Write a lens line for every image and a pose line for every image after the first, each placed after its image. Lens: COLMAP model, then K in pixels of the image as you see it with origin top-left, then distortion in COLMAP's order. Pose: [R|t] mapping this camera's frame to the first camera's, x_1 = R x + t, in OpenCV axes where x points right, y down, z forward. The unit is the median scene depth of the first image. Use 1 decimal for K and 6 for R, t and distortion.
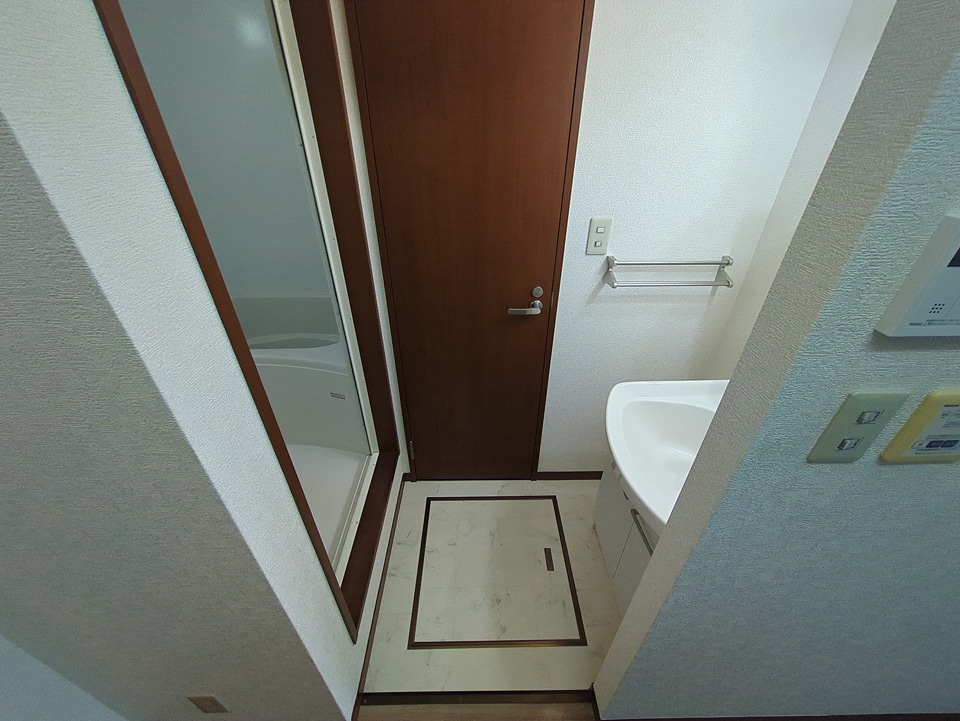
lens RADIAL K [[374.1, 0, 479.8], [0, 374.1, 366.9], [0, 0, 1]] dist [-0.004234, 0.001090]
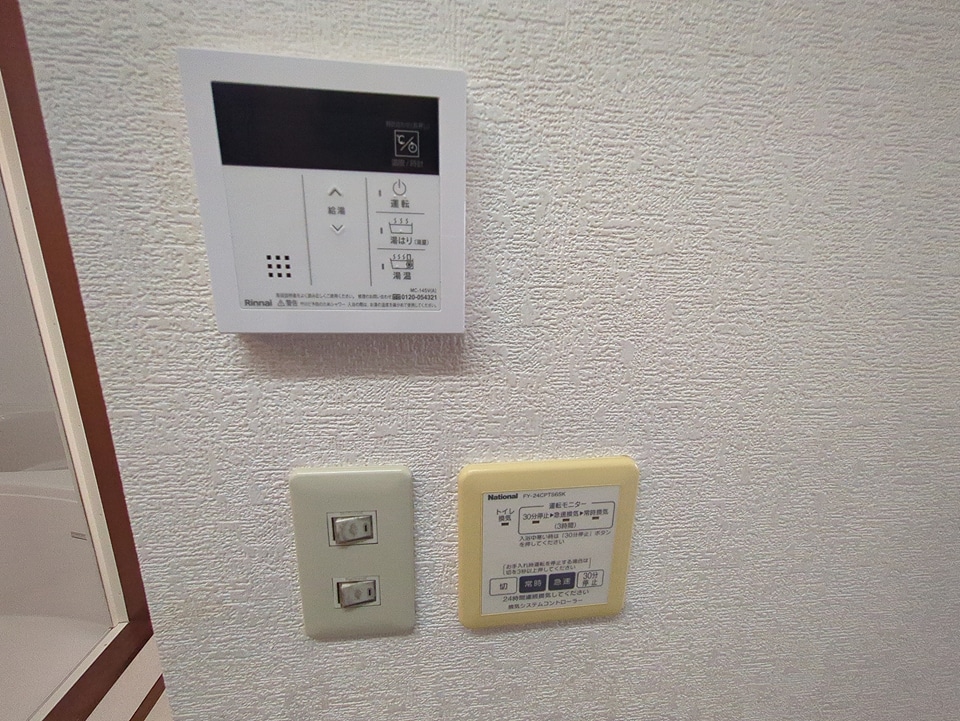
lens RADIAL K [[374.1, 0, 478.6], [0, 374.1, 365.8], [0, 0, 1]] dist [-0.004234, 0.001090]
pose [[0.995895, -0.008578, 0.090112, 1.192466], [0.036817, 0.947822, -0.316667, 0.095700], [-0.082694, 0.318685, 0.944247, 0.486737]]
